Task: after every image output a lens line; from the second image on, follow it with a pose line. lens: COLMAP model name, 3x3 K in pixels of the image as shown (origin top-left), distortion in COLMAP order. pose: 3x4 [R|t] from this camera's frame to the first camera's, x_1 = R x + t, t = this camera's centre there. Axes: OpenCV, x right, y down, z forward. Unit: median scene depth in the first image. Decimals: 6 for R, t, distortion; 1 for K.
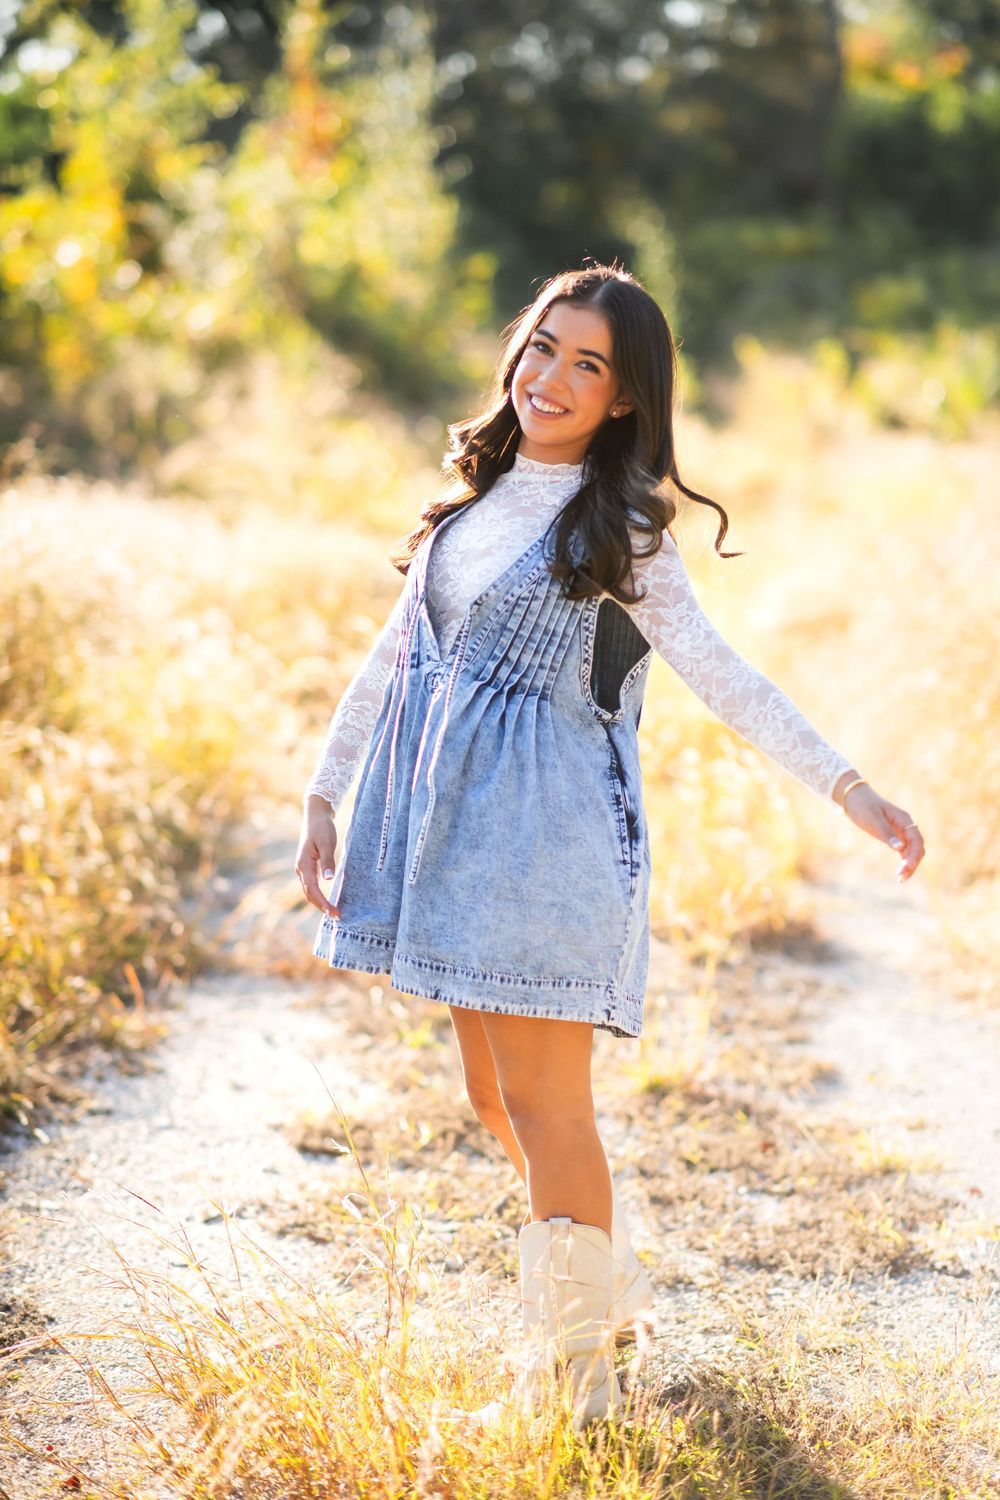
lens RADIAL K [[3674.7, 0, 500.0], [0, 3674.7, 750.0], [0, 0, 1]] dist [-0.054519, -0.715696]
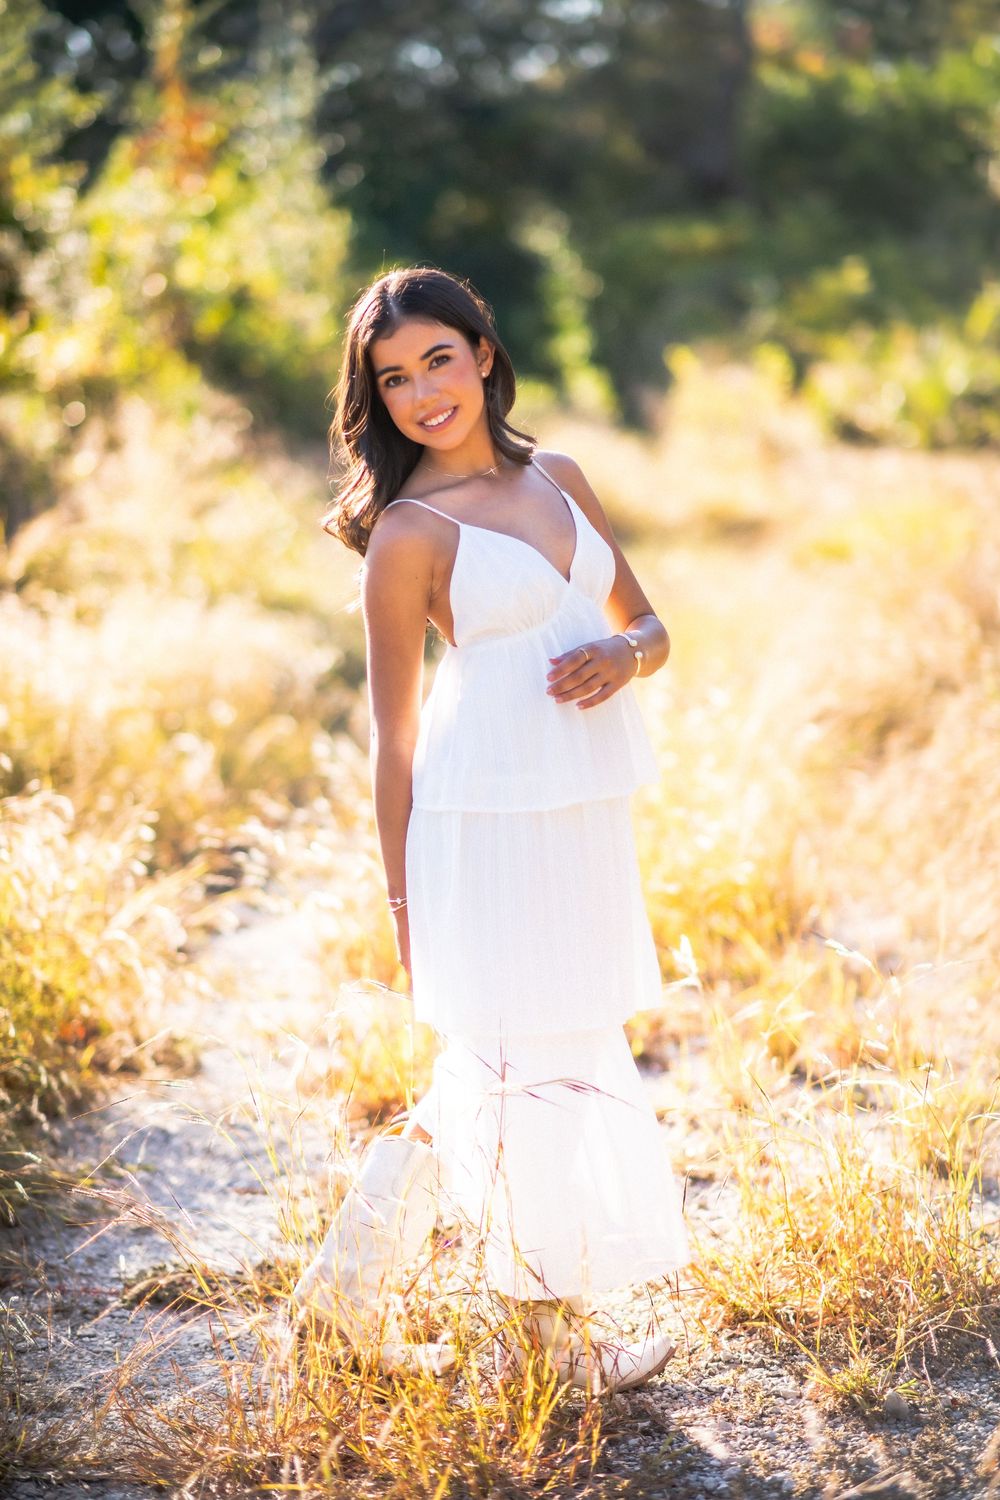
lens RADIAL K [[3674.7, 0, 500.0], [0, 3674.7, 750.0], [0, 0, 1]] dist [-0.054519, -0.715696]
pose [[0.998240, -0.054855, 0.022548, -0.003271], [0.054955, 0.998482, -0.003819, -0.015127], [-0.022304, 0.005052, 0.999738, 0.122904]]
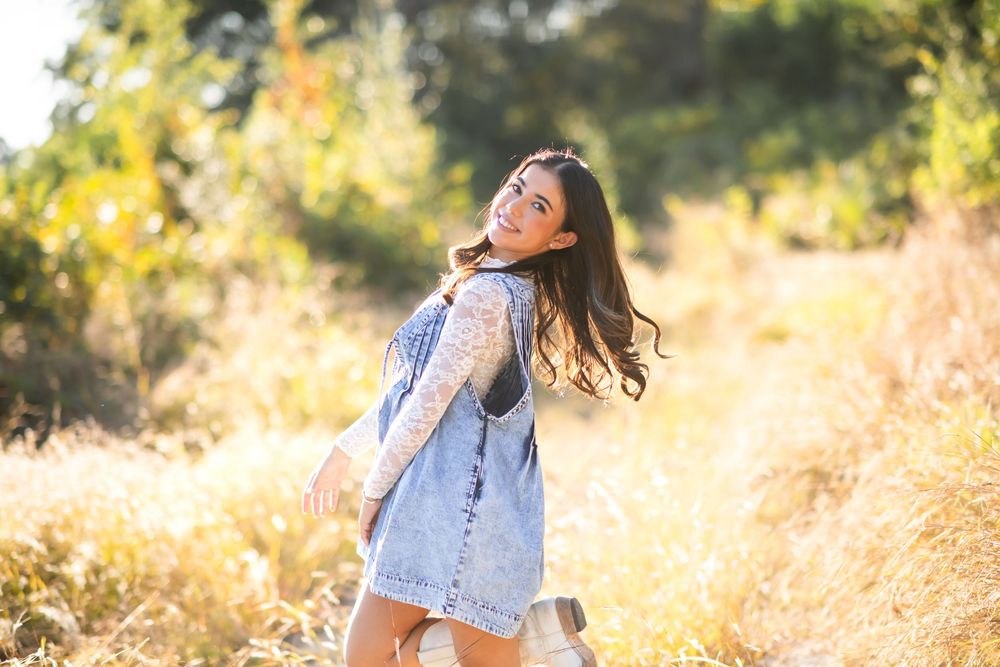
lens RADIAL K [[2449.8, 0, 500.0], [0, 2449.8, 333.5], [0, 0, 1]] dist [-0.054519, -0.715696]
pose [[0.987479, -0.157440, -0.009938, 0.012827], [0.156418, 0.985354, -0.067899, -0.020967], [0.020482, 0.065494, 0.997643, 0.197289]]
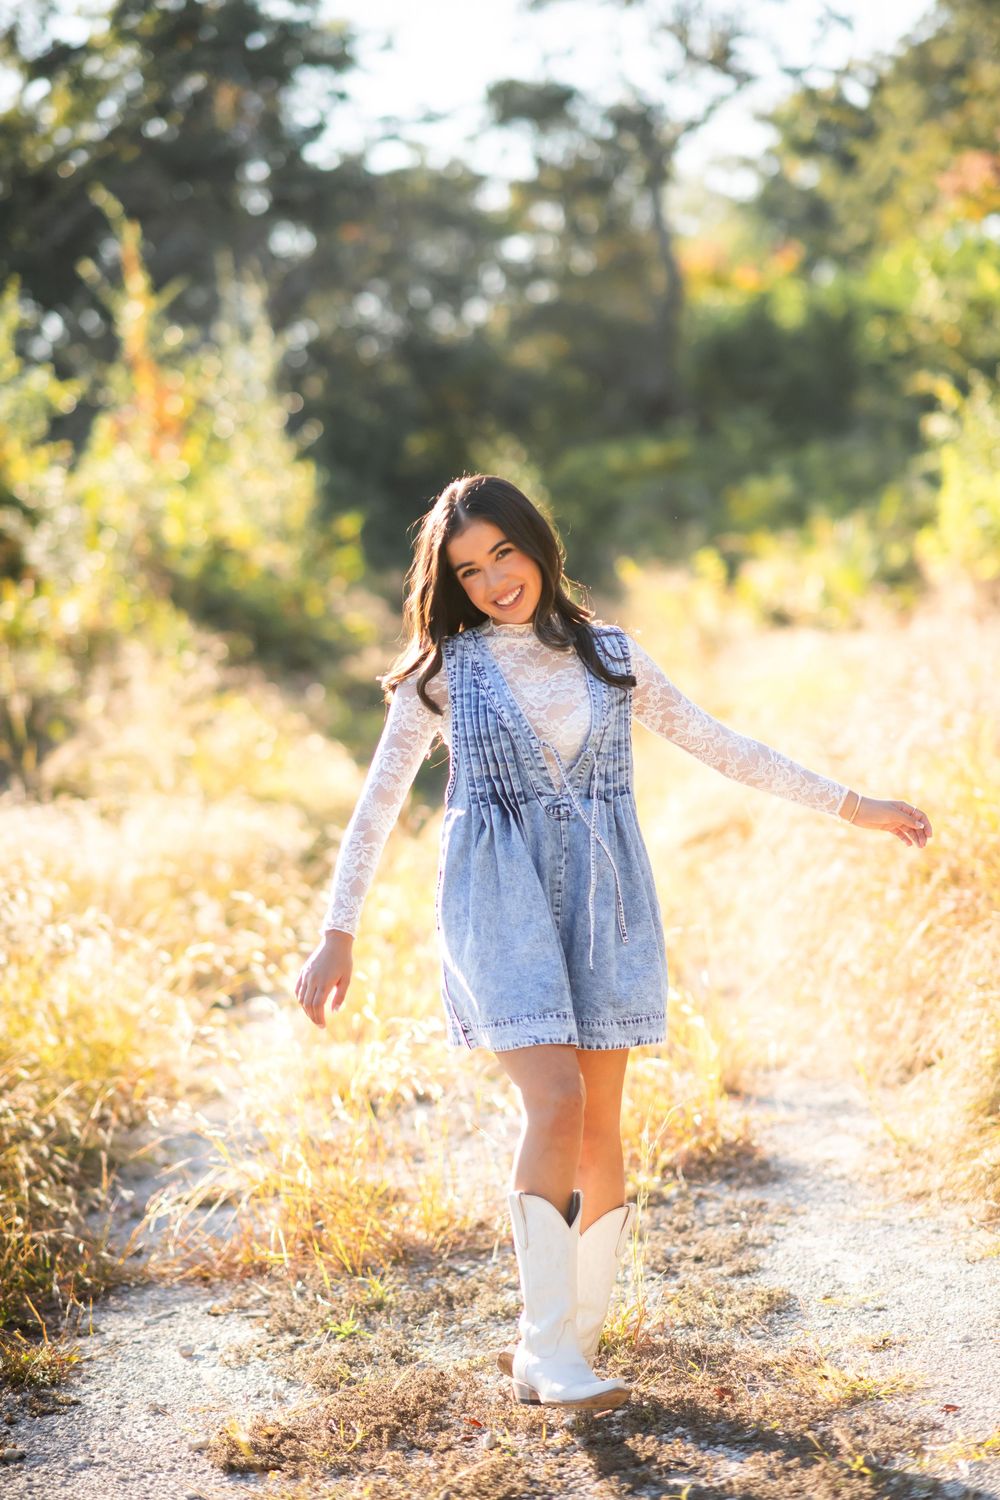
lens RADIAL K [[3674.7, 0, 500.0], [0, 3674.7, 750.0], [0, 0, 1]] dist [-0.054519, -0.715696]
pose [[0.989278, -0.144049, 0.024047, 0.003971], [0.145347, 0.987177, -0.065995, 0.000090], [-0.014232, 0.068783, 0.997530, 0.014355]]
